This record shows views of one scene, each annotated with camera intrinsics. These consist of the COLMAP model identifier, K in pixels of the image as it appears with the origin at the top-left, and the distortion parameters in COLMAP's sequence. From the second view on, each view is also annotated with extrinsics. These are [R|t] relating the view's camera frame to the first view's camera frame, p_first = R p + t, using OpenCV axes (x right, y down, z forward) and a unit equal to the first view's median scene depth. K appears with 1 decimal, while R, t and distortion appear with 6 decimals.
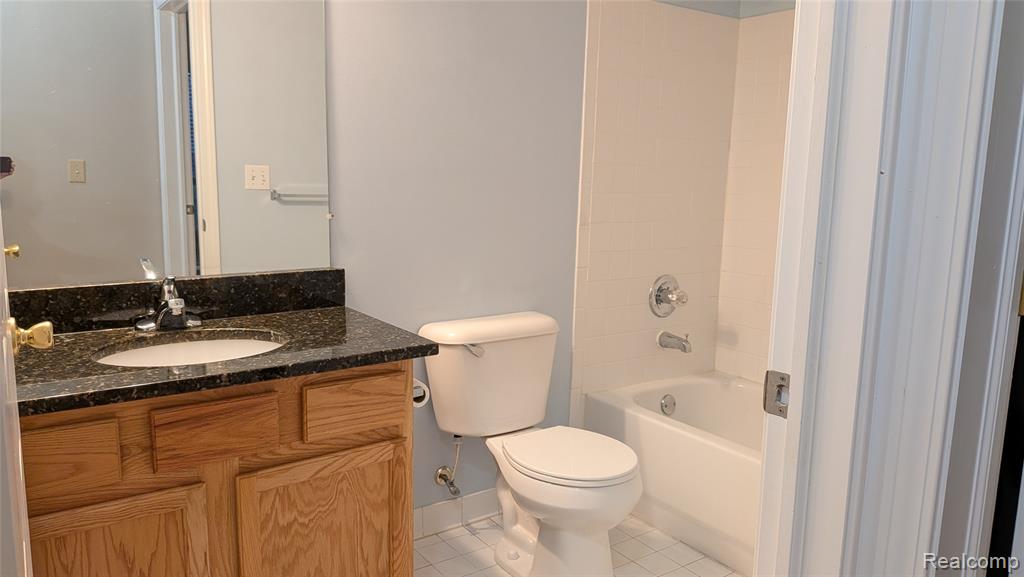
lens RADIAL K [[725.0, 0, 517.9], [0, 725.0, 294.2], [0, 0, 1]] dist [0.085514, -0.141701]
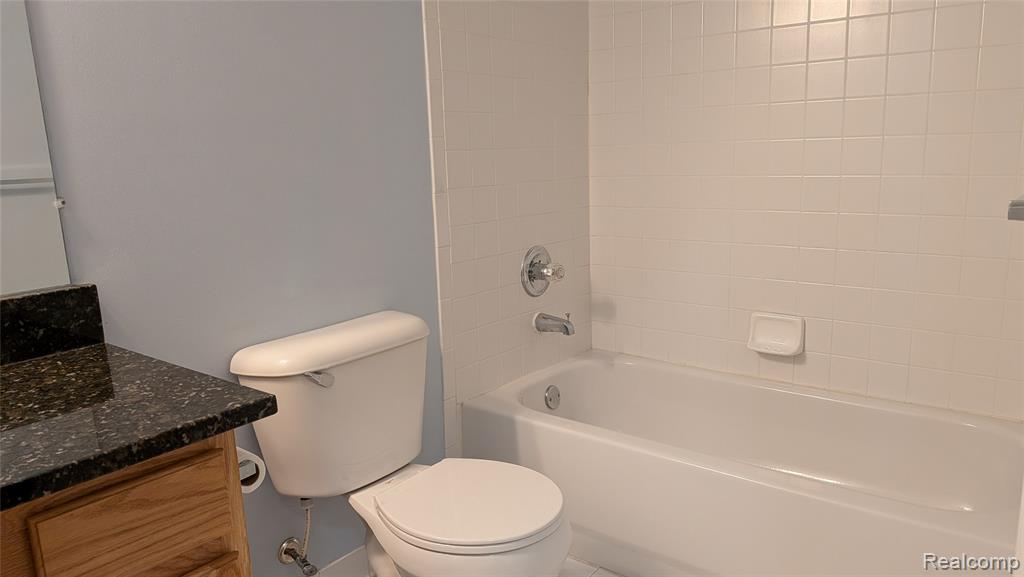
lens RADIAL K [[672.6, 0, 512.0], [0, 672.6, 288.5], [0, 0, 1]] dist [0.033630, -0.057111]
pose [[0.954471, -0.107479, 0.278267, -0.053736], [0.096133, 0.993895, 0.054144, -0.027133], [-0.282387, -0.024928, 0.958977, 0.316852]]
